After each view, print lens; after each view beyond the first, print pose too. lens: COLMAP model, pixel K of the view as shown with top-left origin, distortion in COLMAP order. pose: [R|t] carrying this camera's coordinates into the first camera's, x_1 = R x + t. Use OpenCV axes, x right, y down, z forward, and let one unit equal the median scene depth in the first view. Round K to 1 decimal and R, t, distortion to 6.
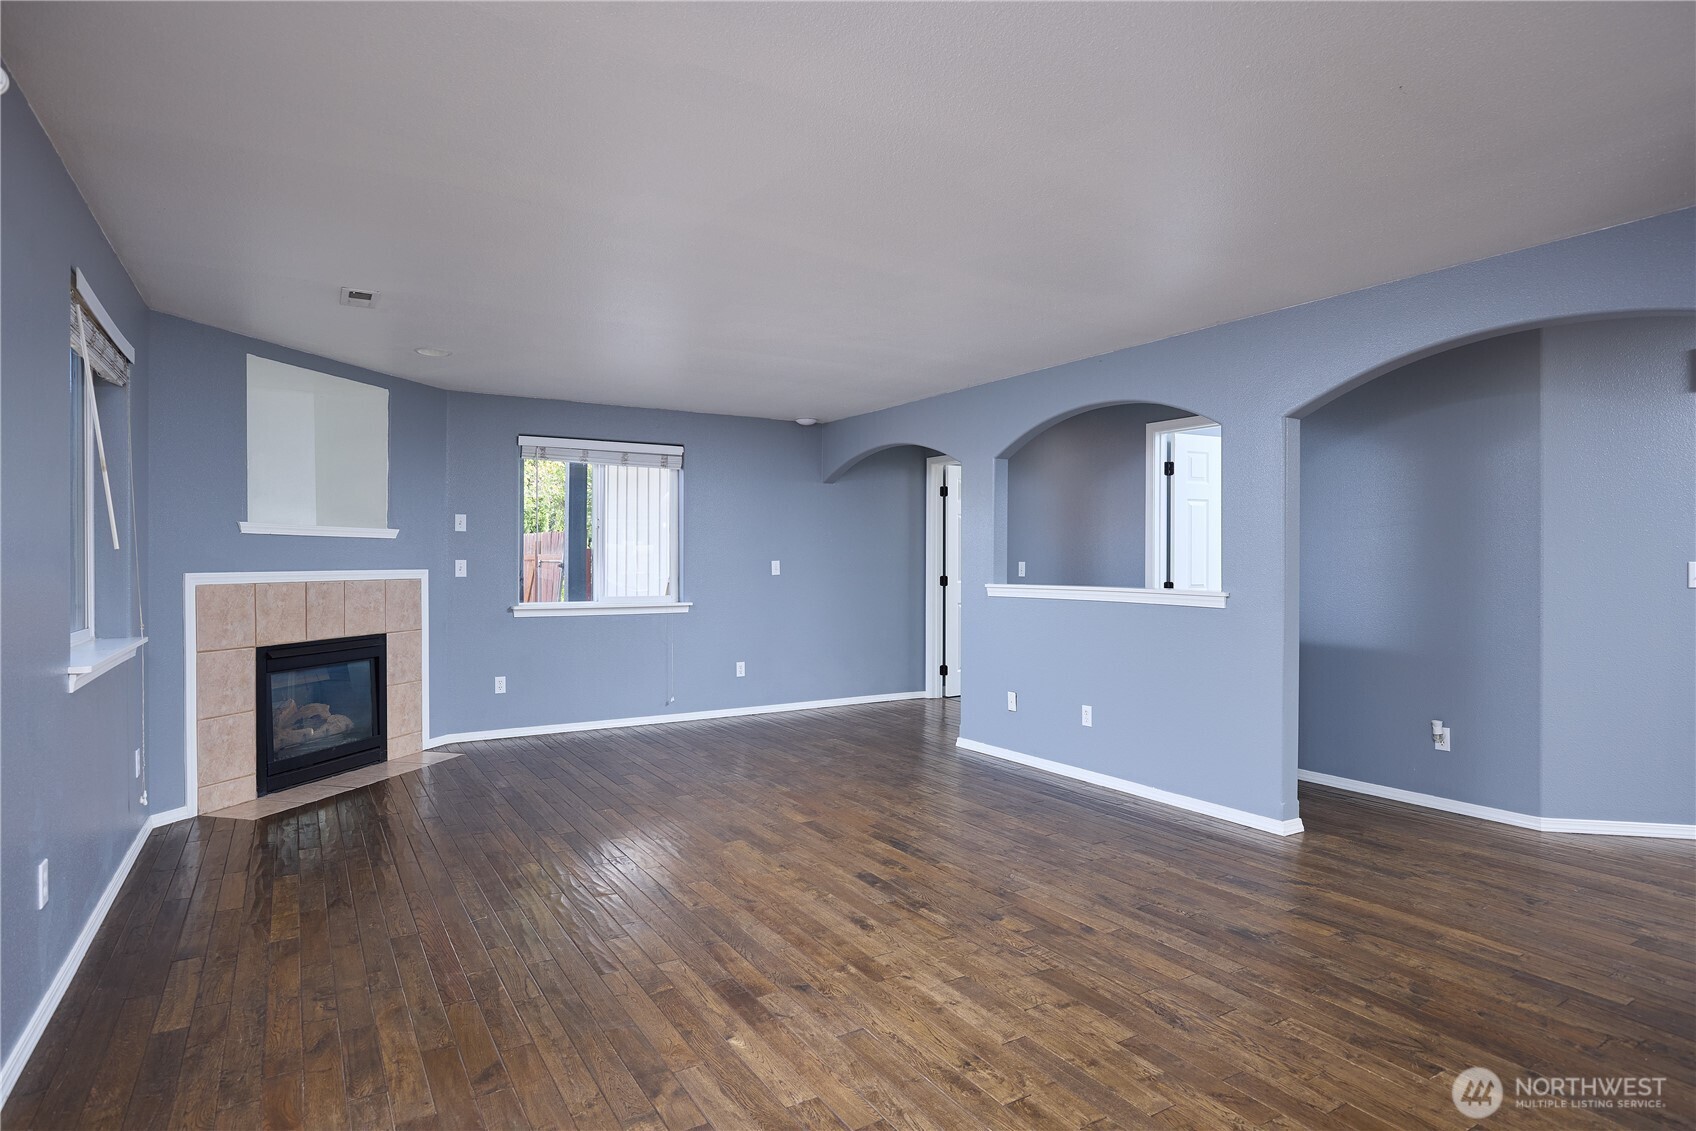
lens RADIAL K [[927.4, 0, 855.4], [0, 927.4, 565.7], [0, 0, 1]] dist [-0.017748, 0.000948]
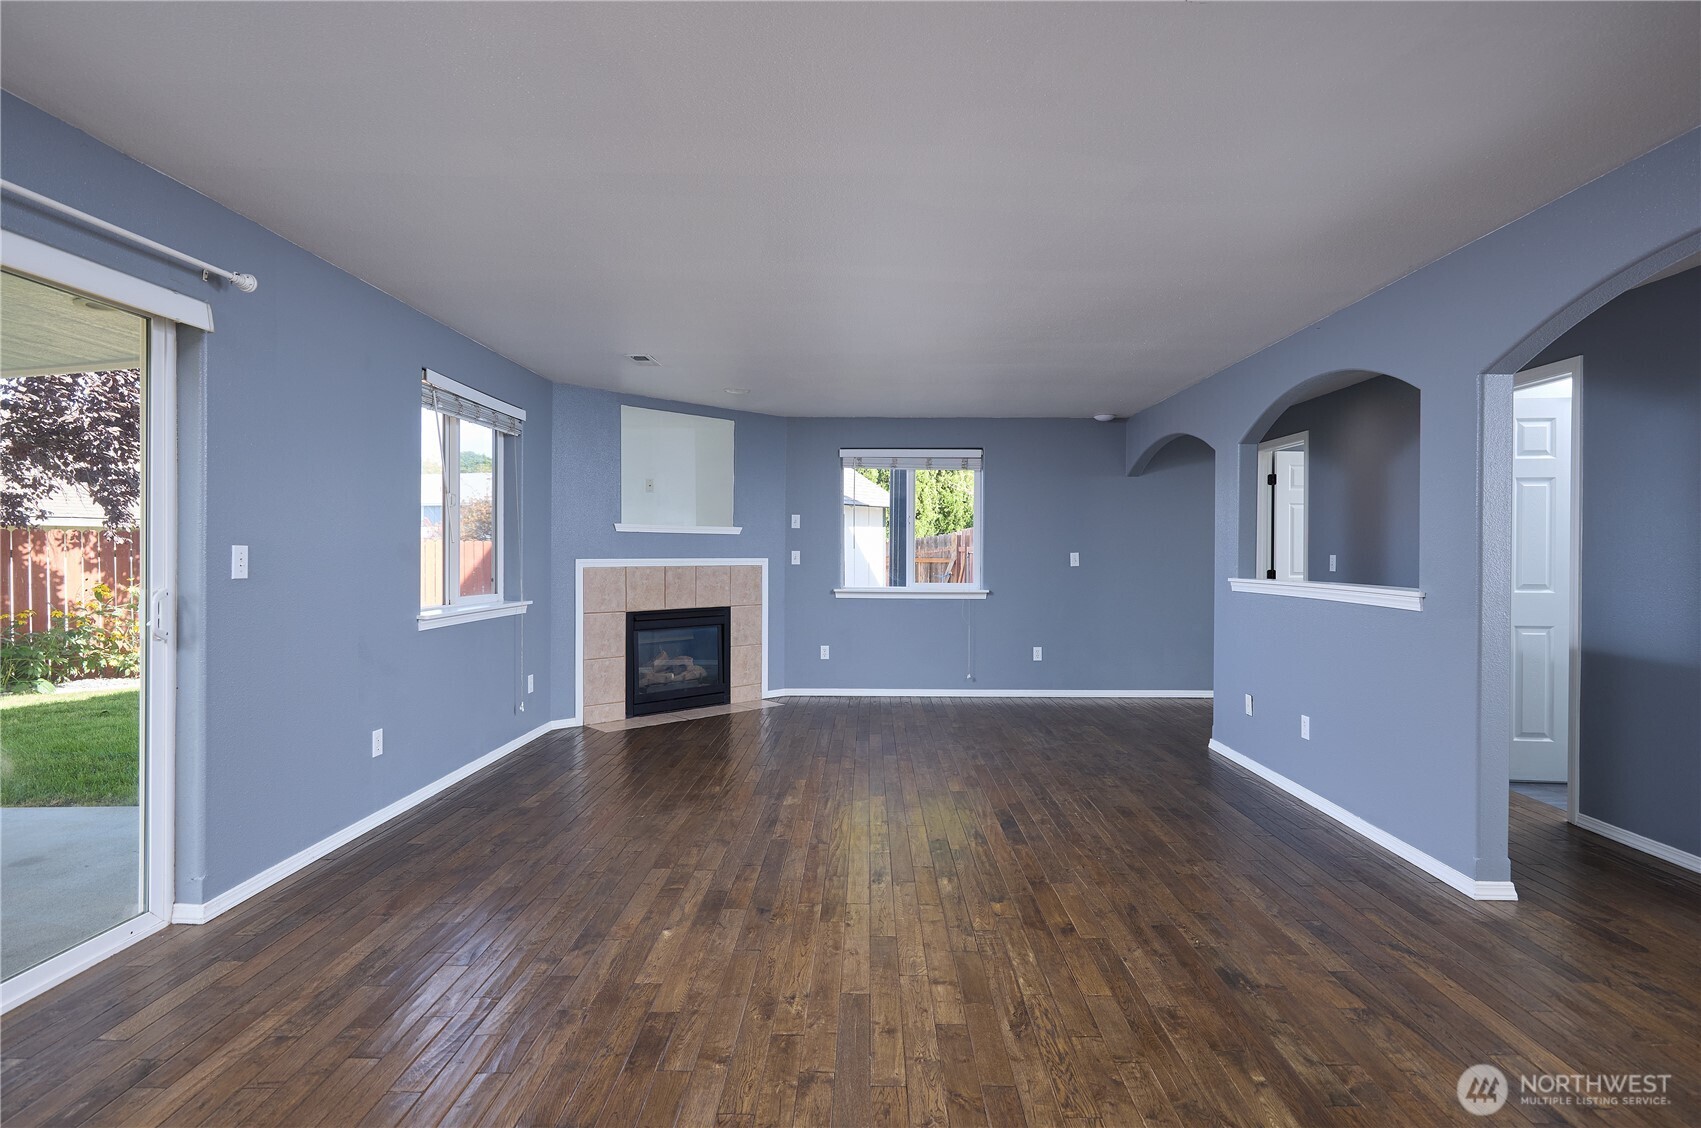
lens RADIAL K [[859.4, 0, 853.6], [0, 859.4, 556.5], [0, 0, 1]] dist [0.000109, 0.002681]
pose [[0.843112, 0.005671, -0.537708, 0.370778], [-0.006649, 0.999978, 0.000122, 0.000778], [0.537697, 0.003473, 0.843131, 0.076921]]
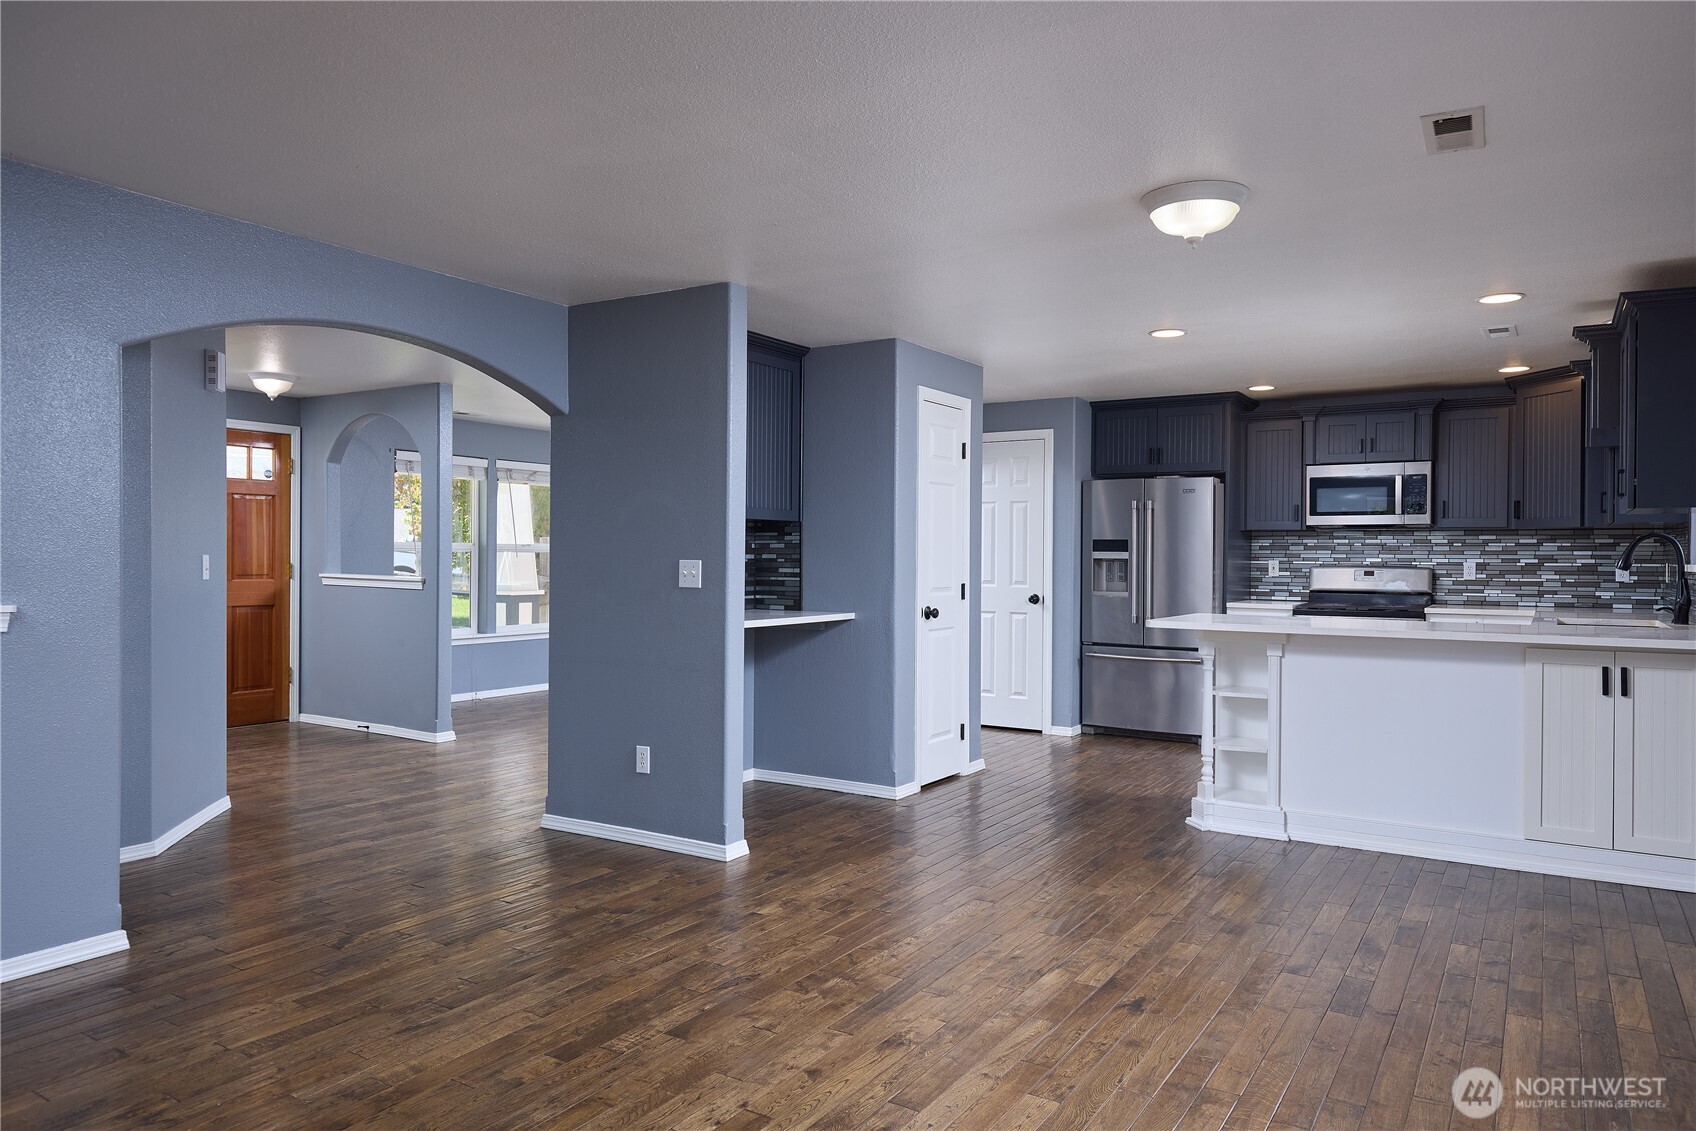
lens RADIAL K [[1109.9, 0, 856.3], [0, 1109.9, 560.7], [0, 0, 1]] dist [0.005267, -0.003603]
pose [[-0.448629, -0.004606, 0.893706, -0.486782], [-0.002328, 0.999989, 0.003985, -0.005767], [-0.893715, -0.000293, -0.448635, 0.802071]]
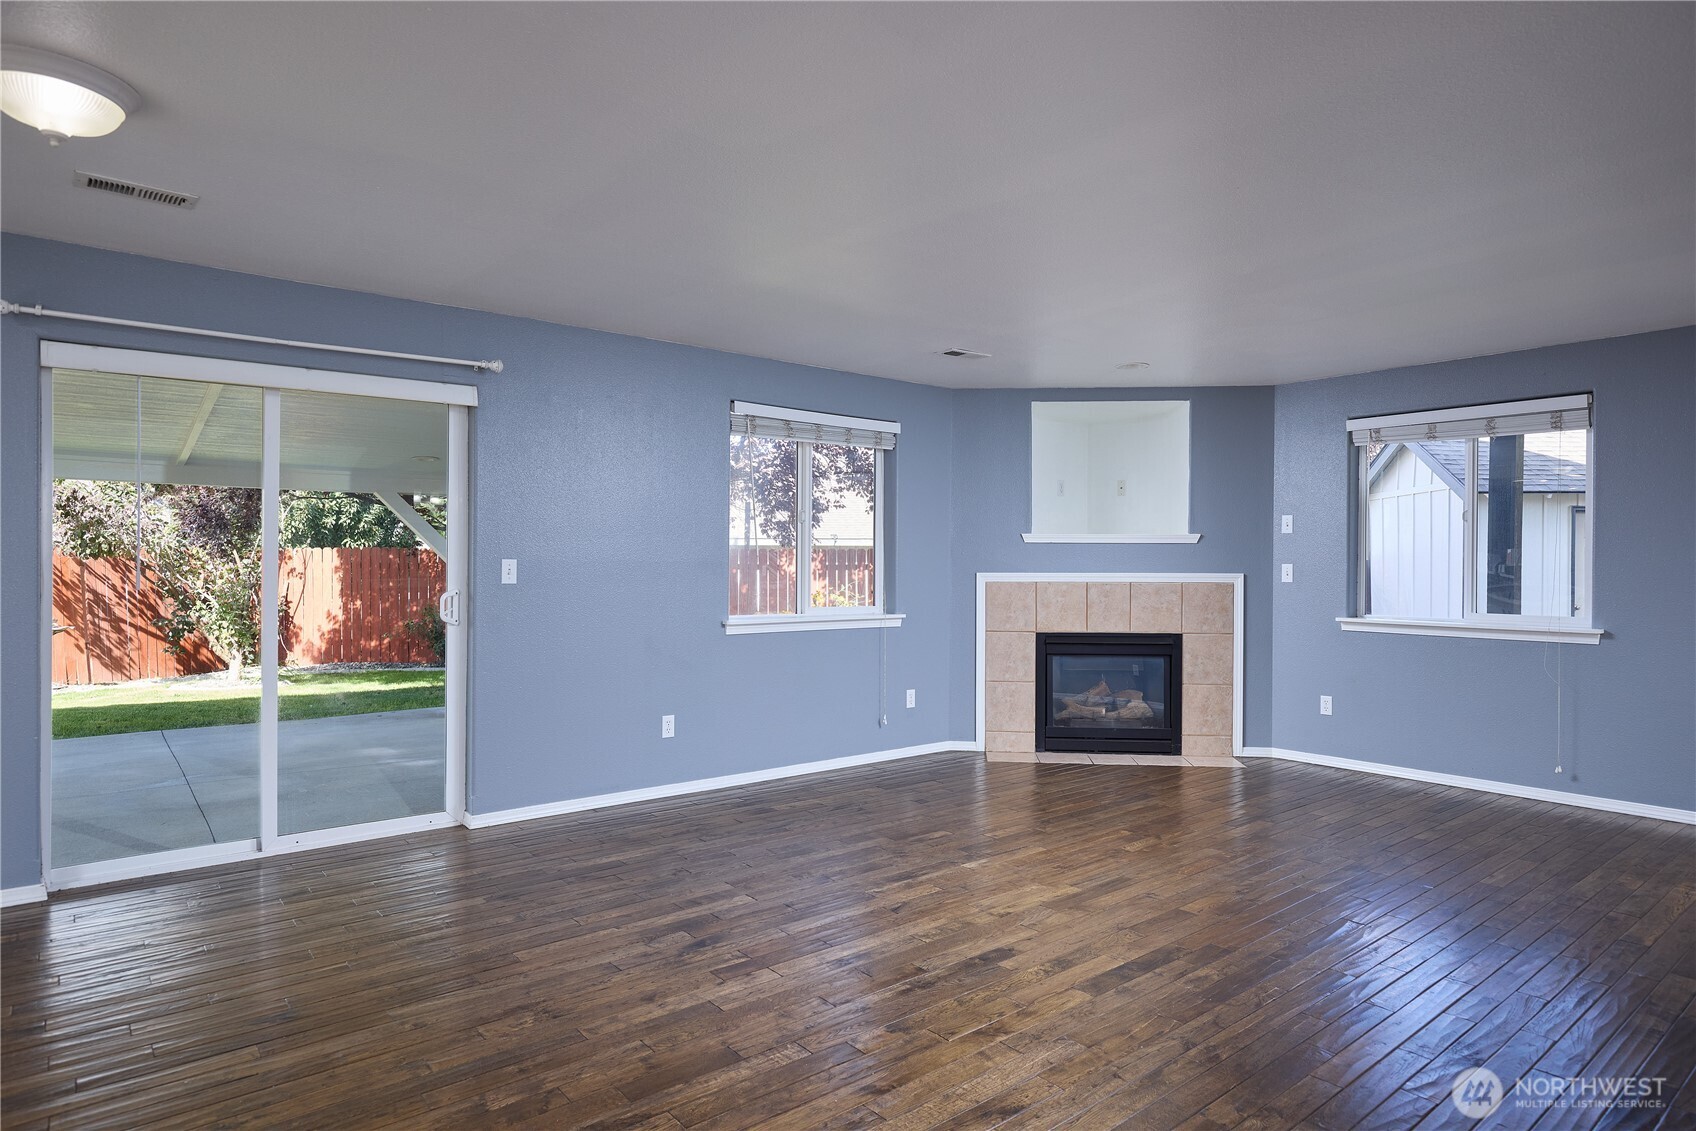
lens RADIAL K [[963.5, 0, 854.5], [0, 963.5, 567.7], [0, 0, 1]] dist [-0.007932, -0.001363]
pose [[0.133481, 0.004019, -0.991043, 0.657624], [-0.008881, 0.999956, 0.002859, -0.002078], [0.991012, 0.008420, 0.133510, 0.602601]]
